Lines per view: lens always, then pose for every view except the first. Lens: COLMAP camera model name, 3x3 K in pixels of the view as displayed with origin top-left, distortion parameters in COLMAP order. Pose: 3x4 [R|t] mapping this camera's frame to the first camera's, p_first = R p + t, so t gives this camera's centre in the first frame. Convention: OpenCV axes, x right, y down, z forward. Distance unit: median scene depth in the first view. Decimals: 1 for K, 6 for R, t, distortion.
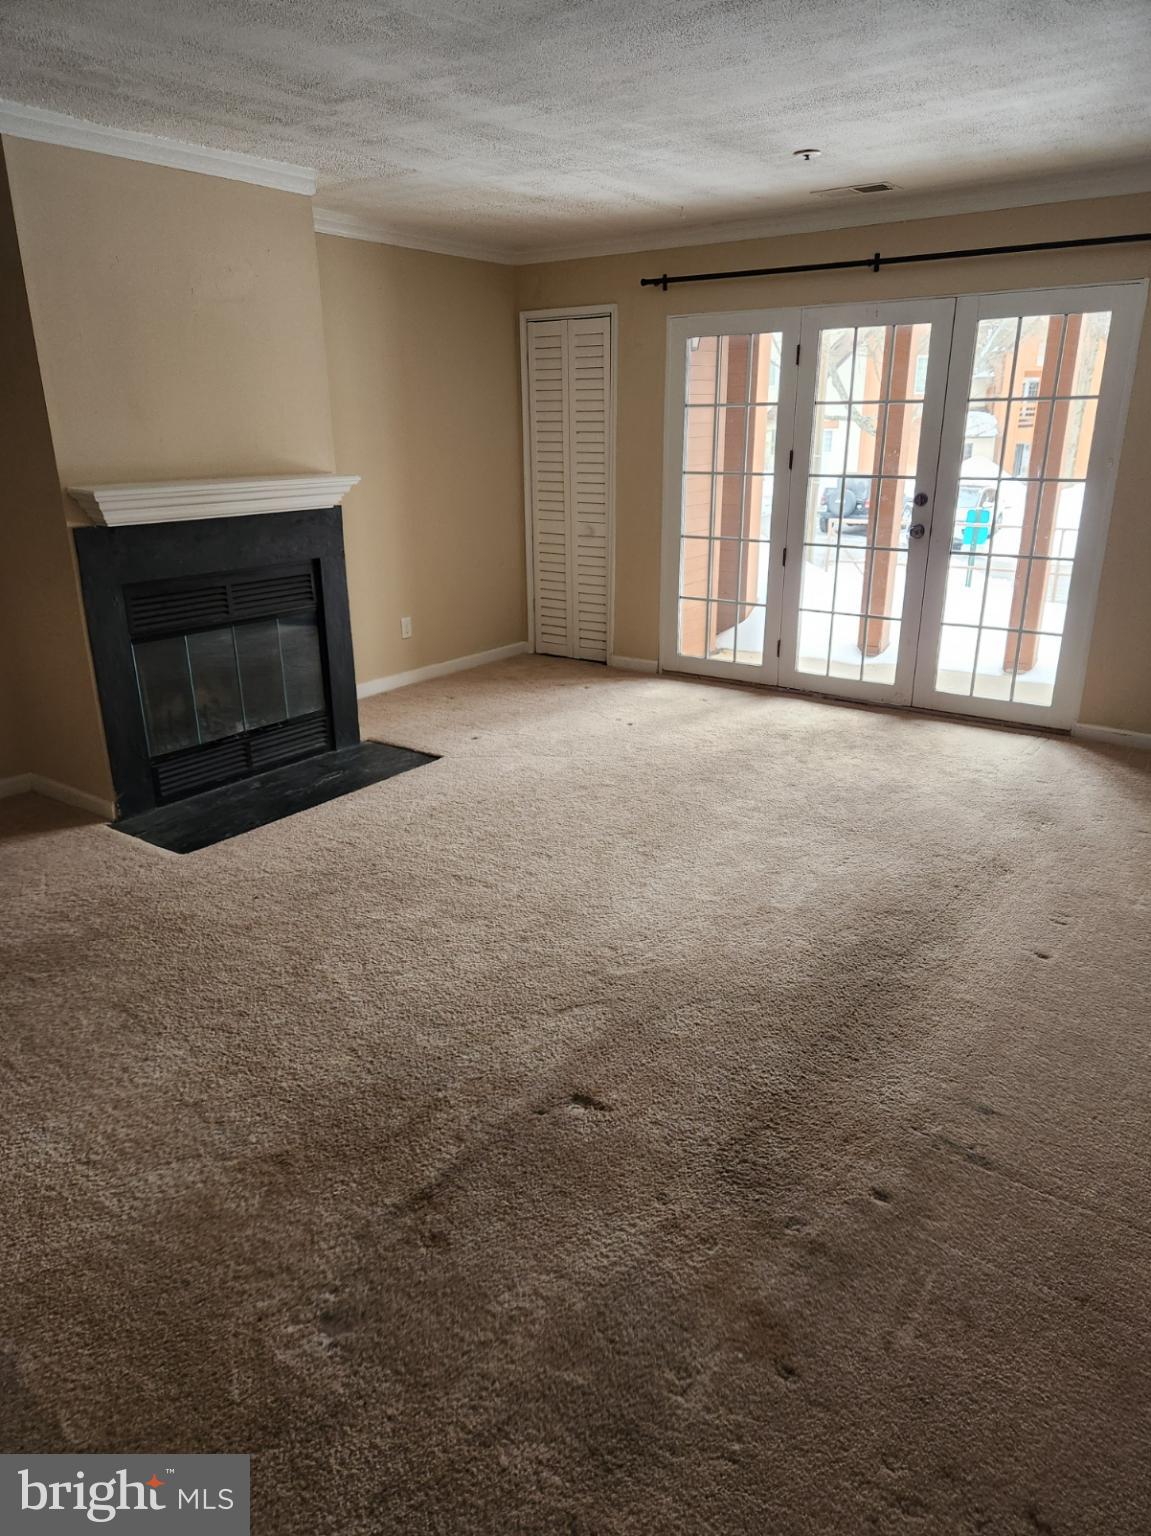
lens RADIAL K [[1046.5, 0, 579.3], [0, 1046.5, 767.0], [0, 0, 1]] dist [0.063105, 0.000318]
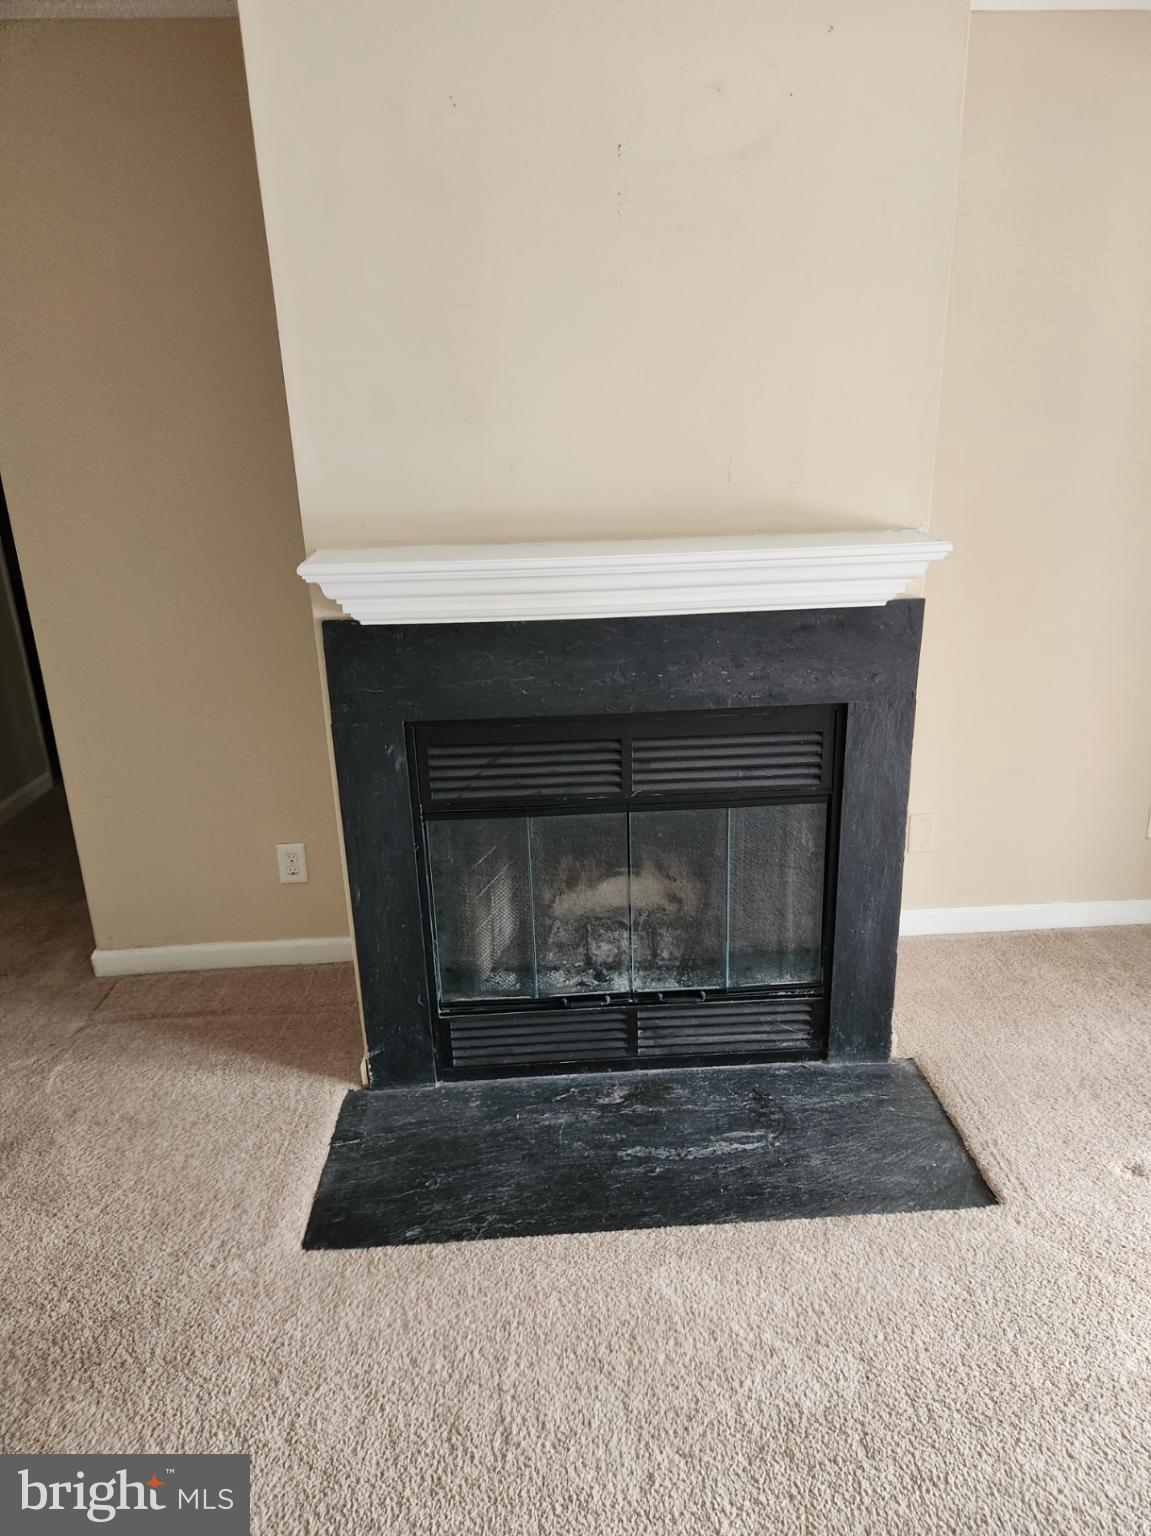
lens RADIAL K [[1046.5, 0, 577.8], [0, 1046.5, 778.6], [0, 0, 1]] dist [0.063105, 0.000318]
pose [[0.625138, 0.243899, -0.741429, 0.042747], [-0.223555, 0.966076, 0.129307, -0.206230], [0.747814, 0.084915, 0.658455, 0.614161]]
